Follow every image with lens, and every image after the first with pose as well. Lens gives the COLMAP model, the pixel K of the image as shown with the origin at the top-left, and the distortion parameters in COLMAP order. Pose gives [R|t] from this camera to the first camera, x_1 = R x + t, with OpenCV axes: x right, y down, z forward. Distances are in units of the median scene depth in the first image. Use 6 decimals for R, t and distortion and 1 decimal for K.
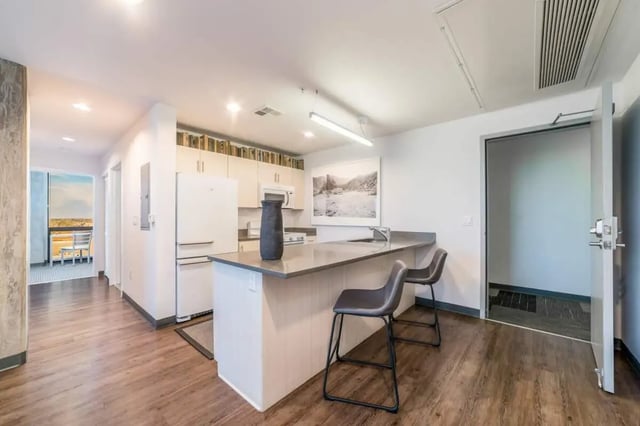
lens RADIAL K [[250.1, 0, 317.9], [0, 250.1, 214.0], [0, 0, 1]] dist [-0.010481, -0.000095]
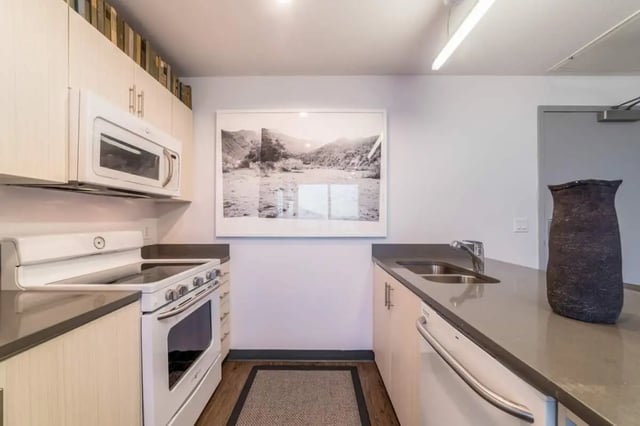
lens RADIAL K [[250.1, 0, 316.1], [0, 250.1, 217.0], [0, 0, 1]] dist [-0.010481, -0.000095]
pose [[0.763003, 0.001141, 0.646394, -0.190569], [-0.008871, 0.999923, 0.008705, 0.002571], [-0.646335, -0.012376, 0.762954, 0.587481]]
